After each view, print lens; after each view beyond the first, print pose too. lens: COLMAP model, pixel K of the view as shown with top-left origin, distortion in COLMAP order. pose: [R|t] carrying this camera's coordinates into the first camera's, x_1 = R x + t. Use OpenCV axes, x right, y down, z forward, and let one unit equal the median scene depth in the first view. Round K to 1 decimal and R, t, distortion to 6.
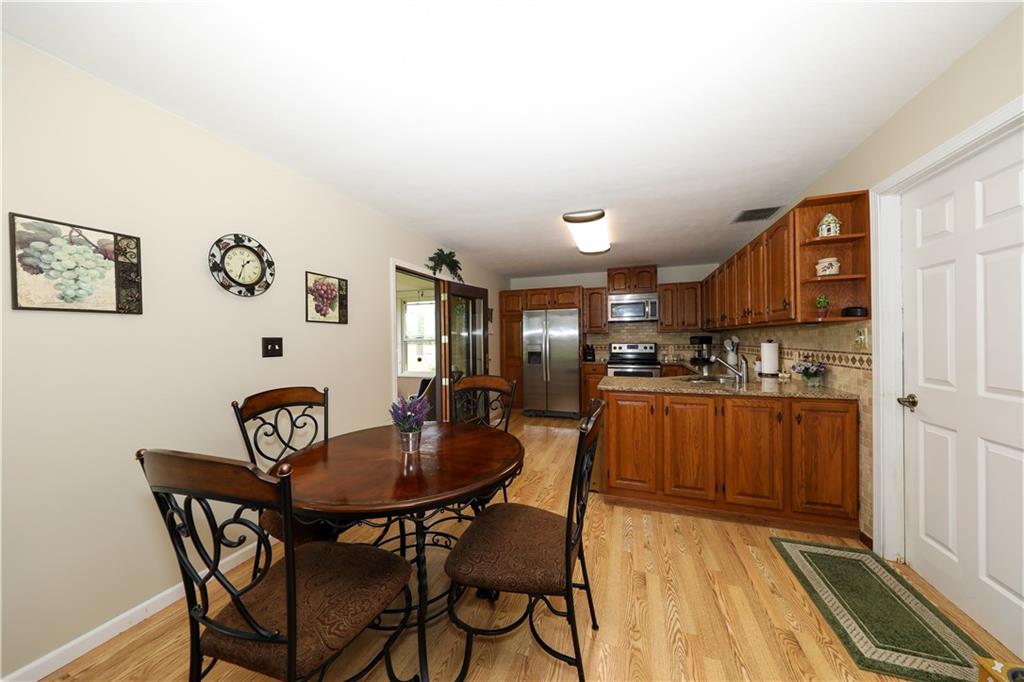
lens RADIAL K [[331.7, 0, 515.8], [0, 331.7, 342.1], [0, 0, 1]] dist [-0.002919, -0.001345]
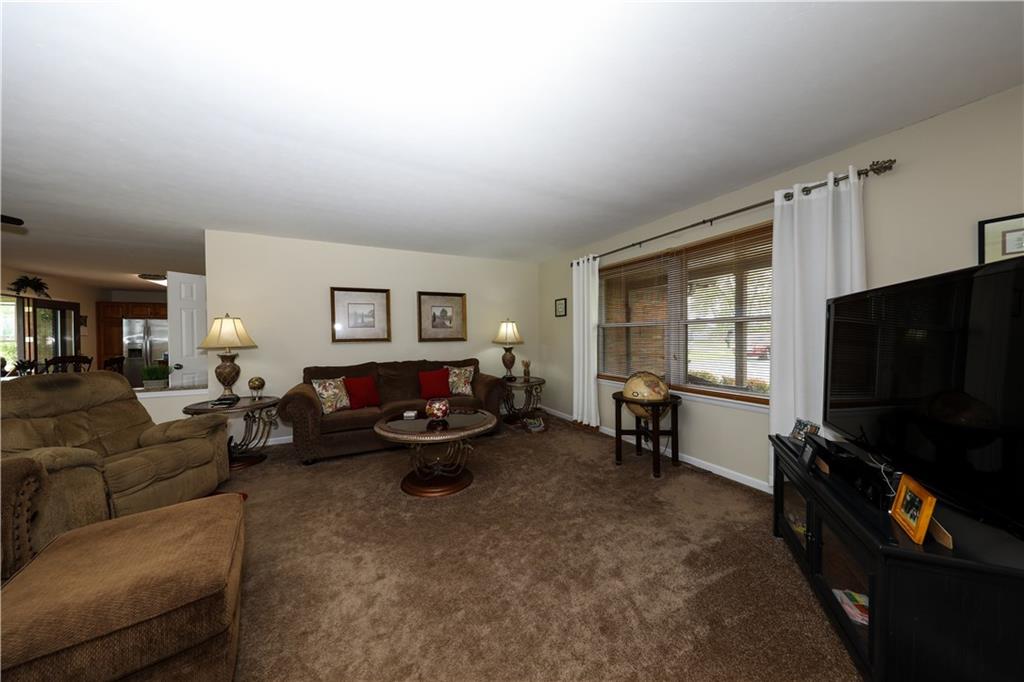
lens RADIAL K [[331.7, 0, 515.3], [0, 331.7, 339.9], [0, 0, 1]] dist [-0.002919, -0.001345]
pose [[0.683652, -0.002496, 0.729804, 0.307840], [0.010503, 0.999924, -0.006419, 0.039902], [-0.729732, 0.012054, 0.683627, -2.460649]]
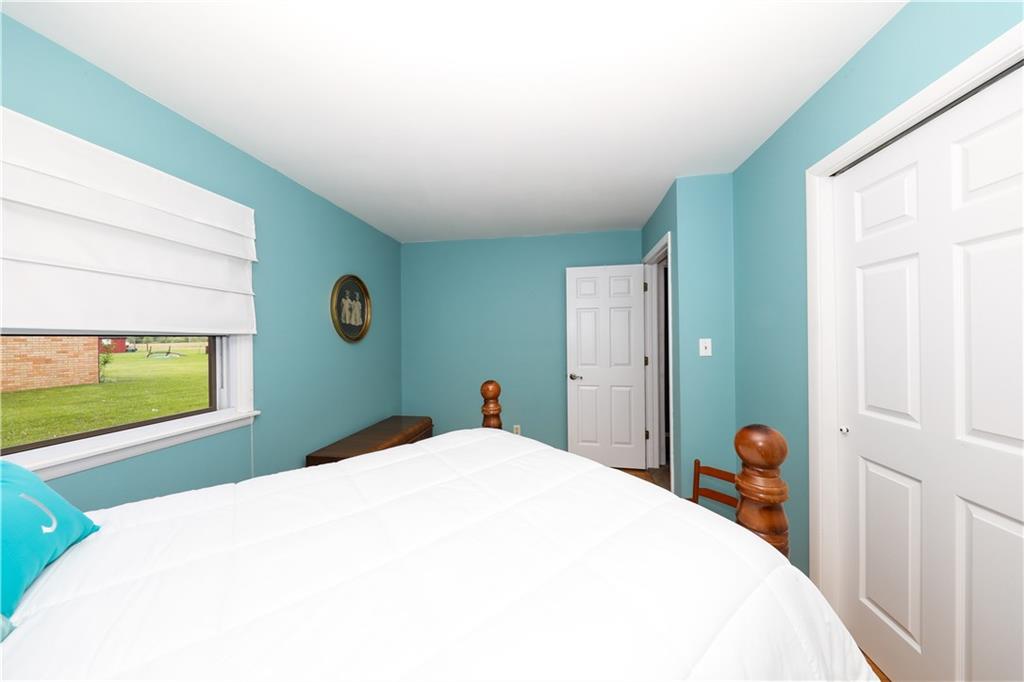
lens RADIAL K [[322.5, 0, 514.6], [0, 322.5, 336.4], [0, 0, 1]] dist [-0.007349, -0.000705]
pose [[0.988719, 0.004094, 0.149727, 0.199989], [-0.002357, 0.999928, -0.011780, -0.031724], [-0.149765, 0.011294, 0.988657, 0.266262]]
